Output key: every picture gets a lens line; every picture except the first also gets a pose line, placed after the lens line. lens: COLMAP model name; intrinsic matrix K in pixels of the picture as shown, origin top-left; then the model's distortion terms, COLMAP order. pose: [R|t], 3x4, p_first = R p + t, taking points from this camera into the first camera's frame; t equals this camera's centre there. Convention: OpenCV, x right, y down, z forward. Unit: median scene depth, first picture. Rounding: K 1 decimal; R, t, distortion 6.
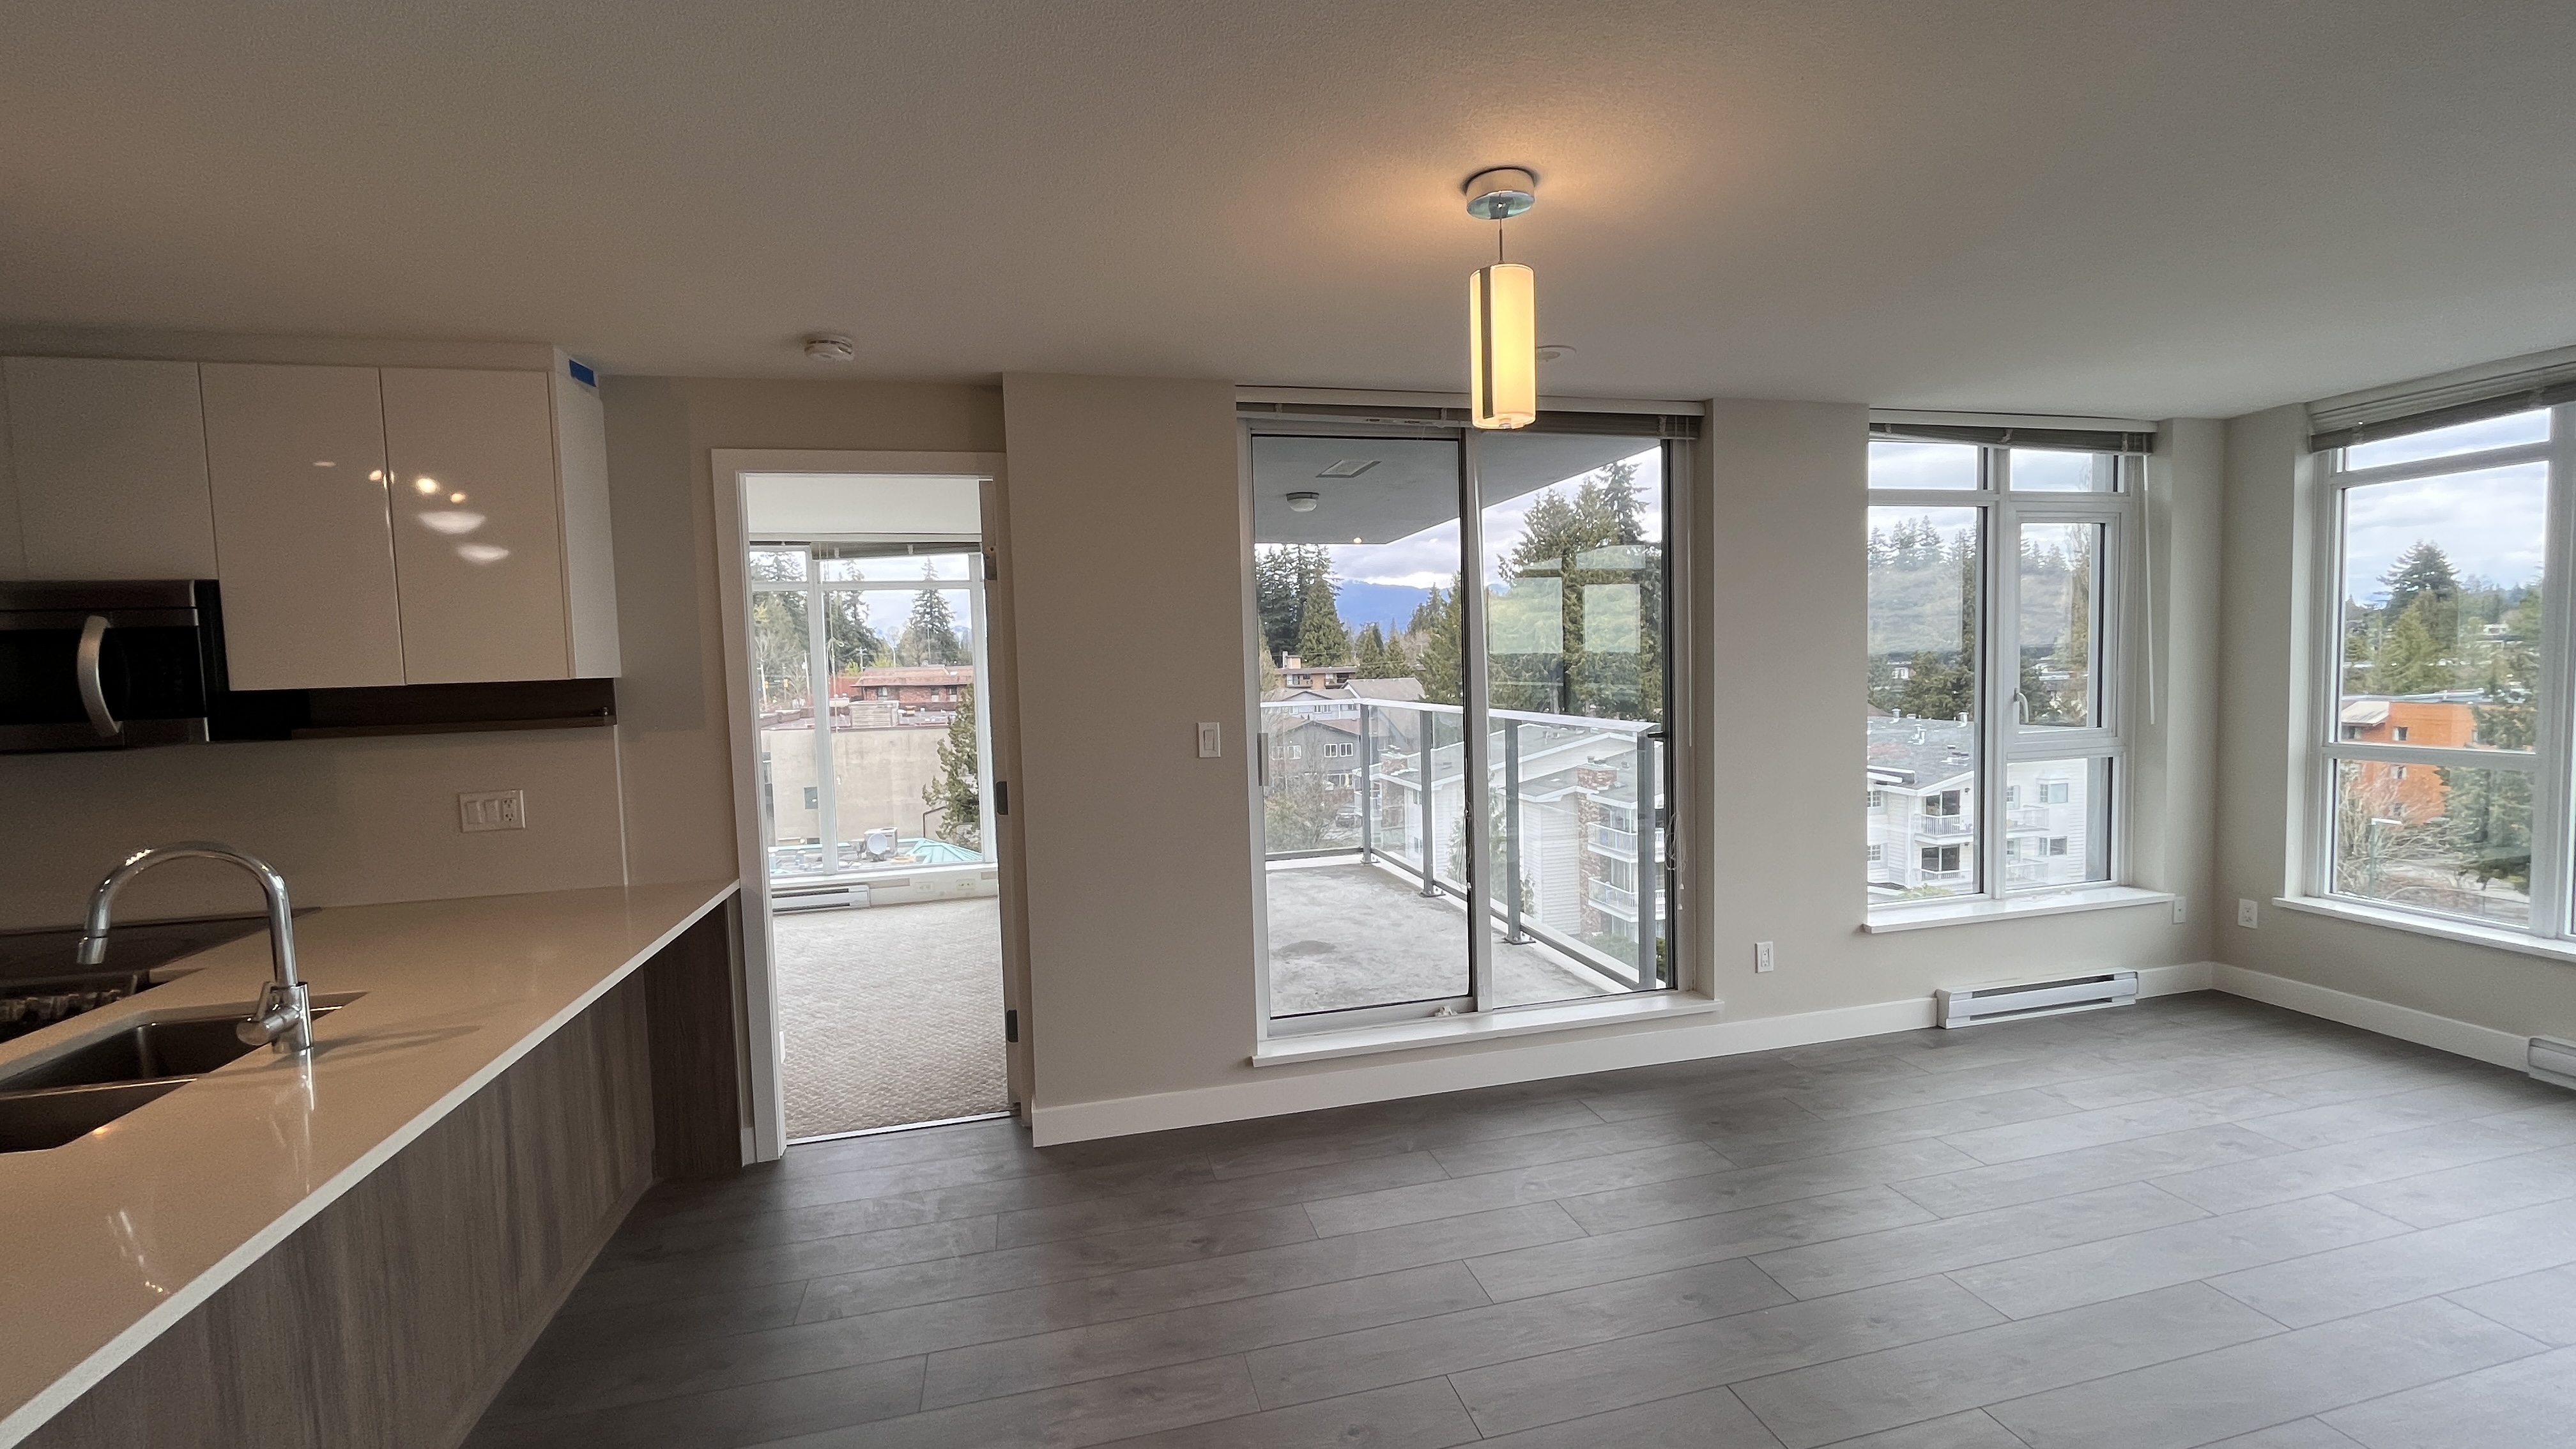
lens RADIAL K [[1040.8, 0, 1283.7], [0, 1040.8, 724.9], [0, 0, 1]] dist [-0.004064, 0.000886]
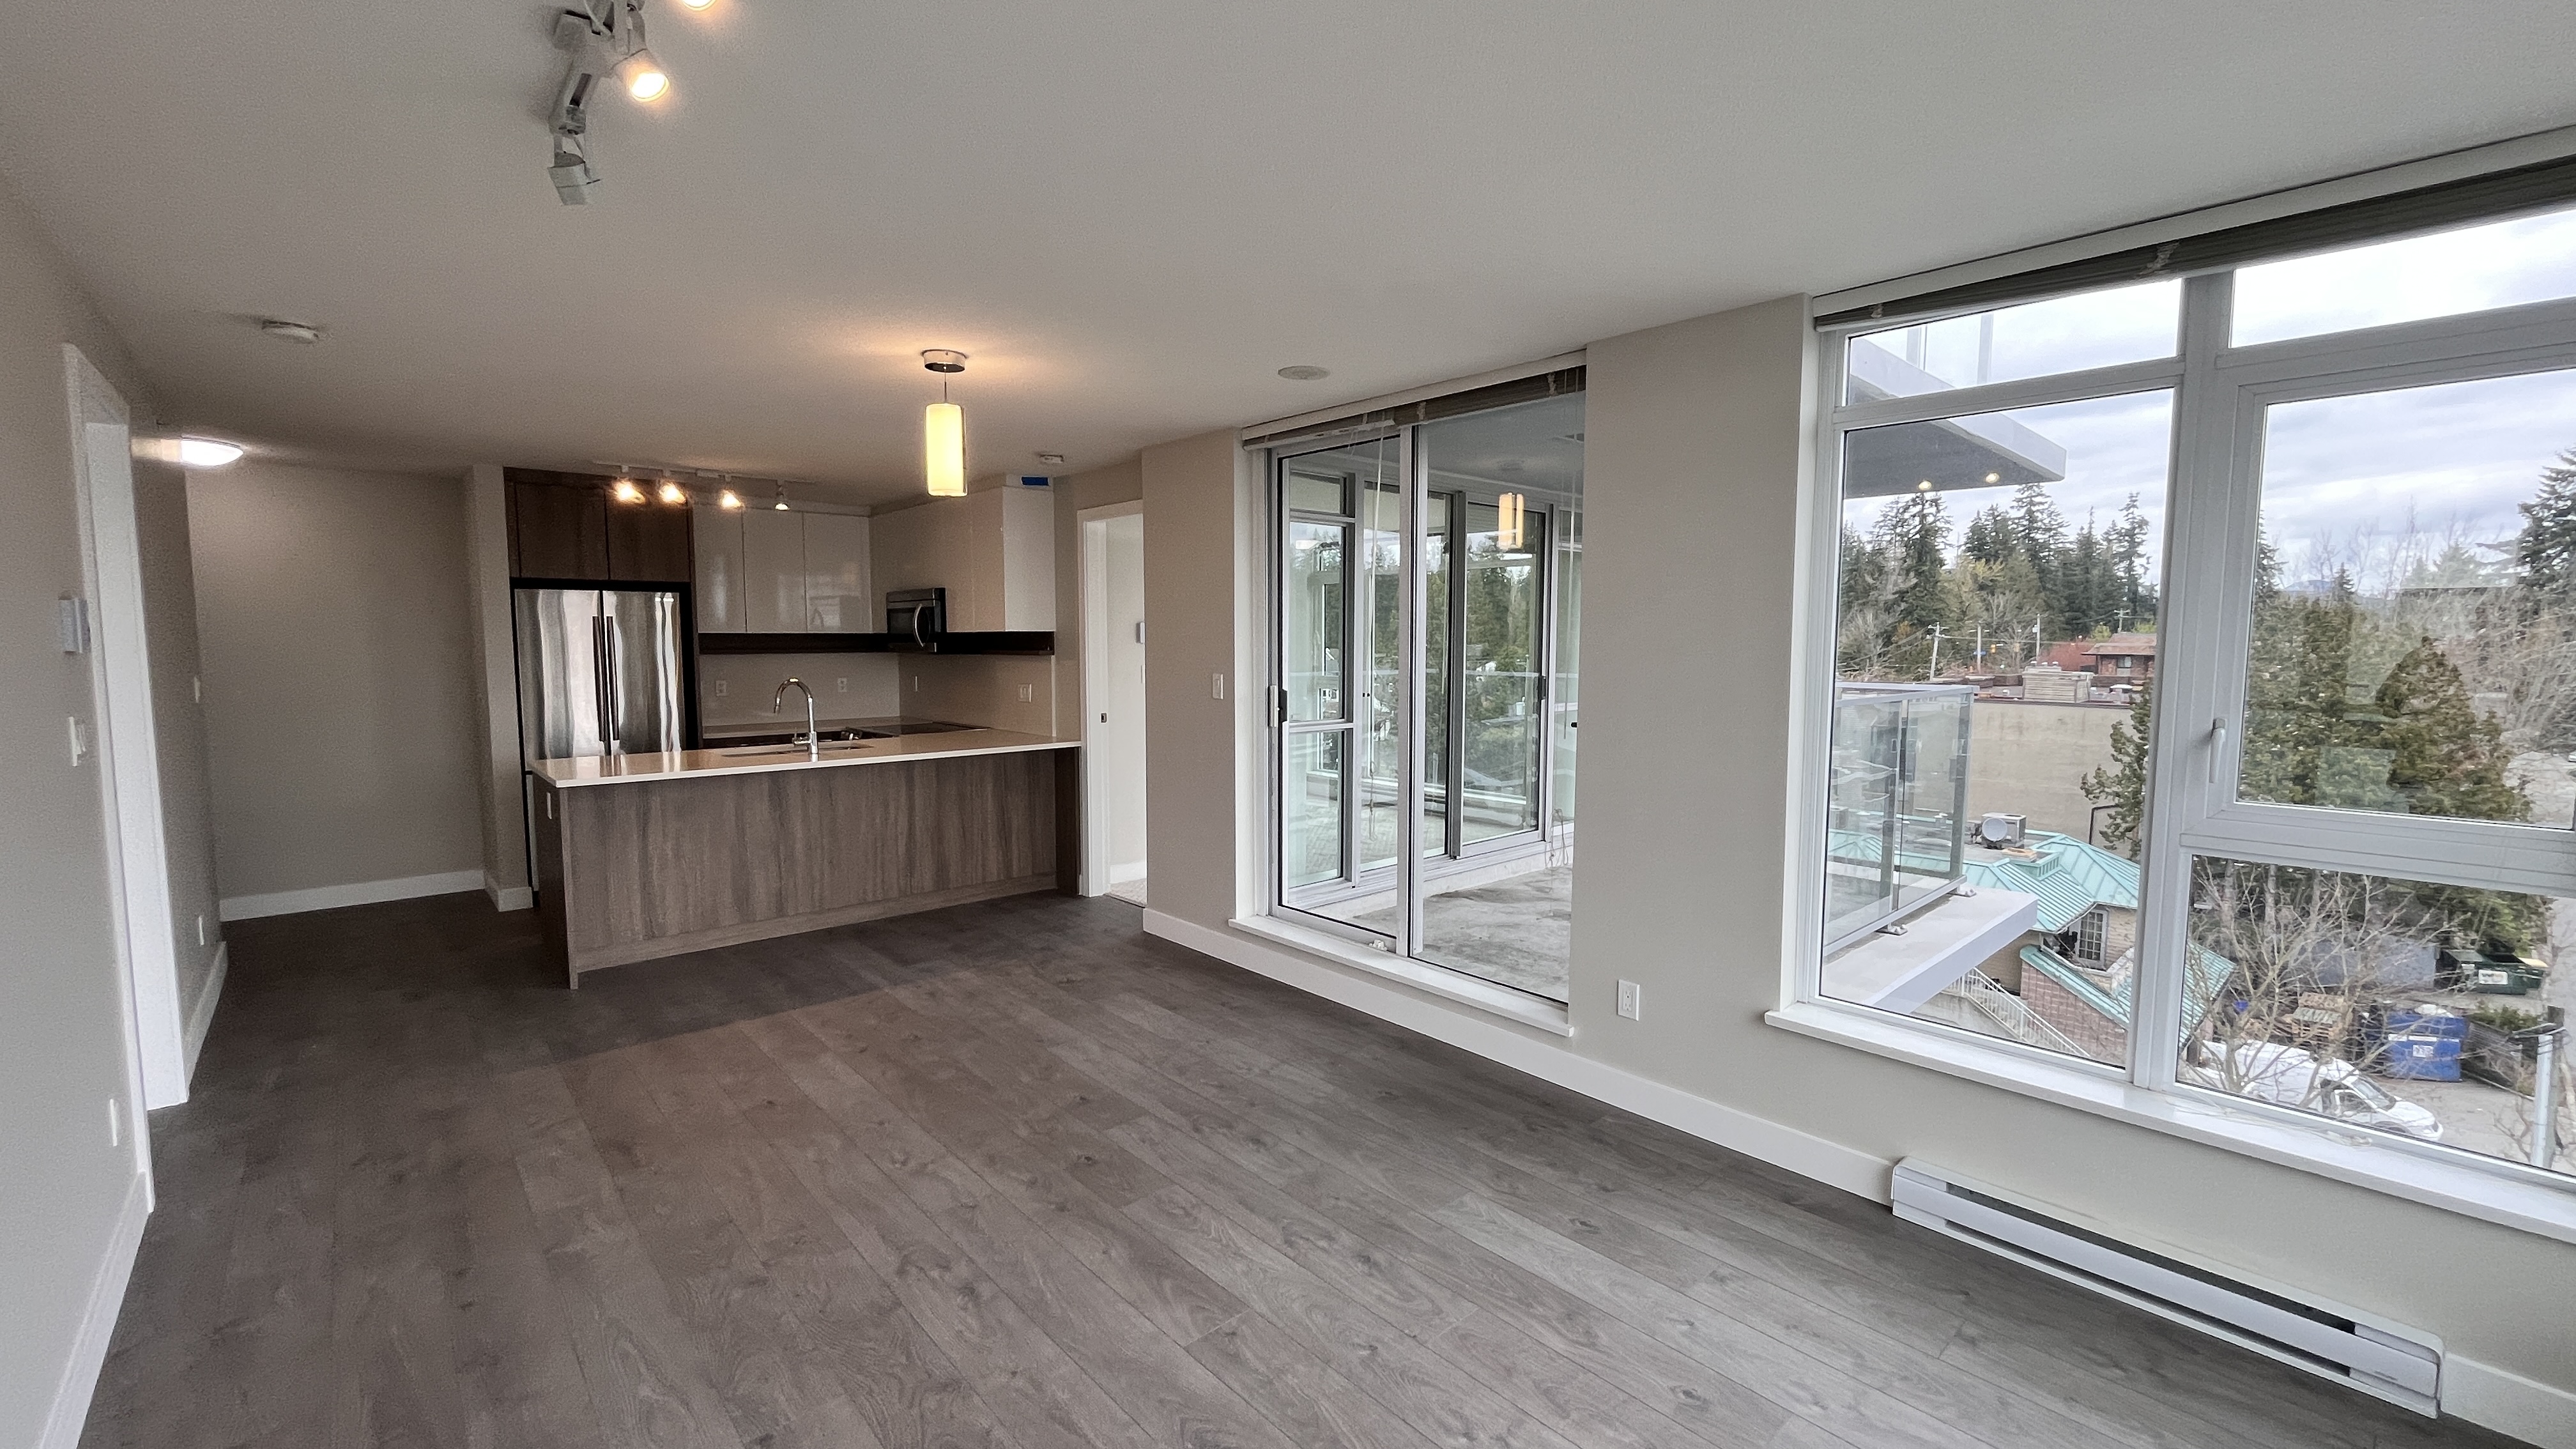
lens RADIAL K [[1040.8, 0, 1283.7], [0, 1040.8, 724.9], [0, 0, 1]] dist [-0.004064, 0.000886]
pose [[0.472852, 0.103400, -0.875054, 1.151192], [-0.069732, 0.994367, 0.079817, -0.050047], [0.878378, 0.023278, 0.477399, 0.385667]]
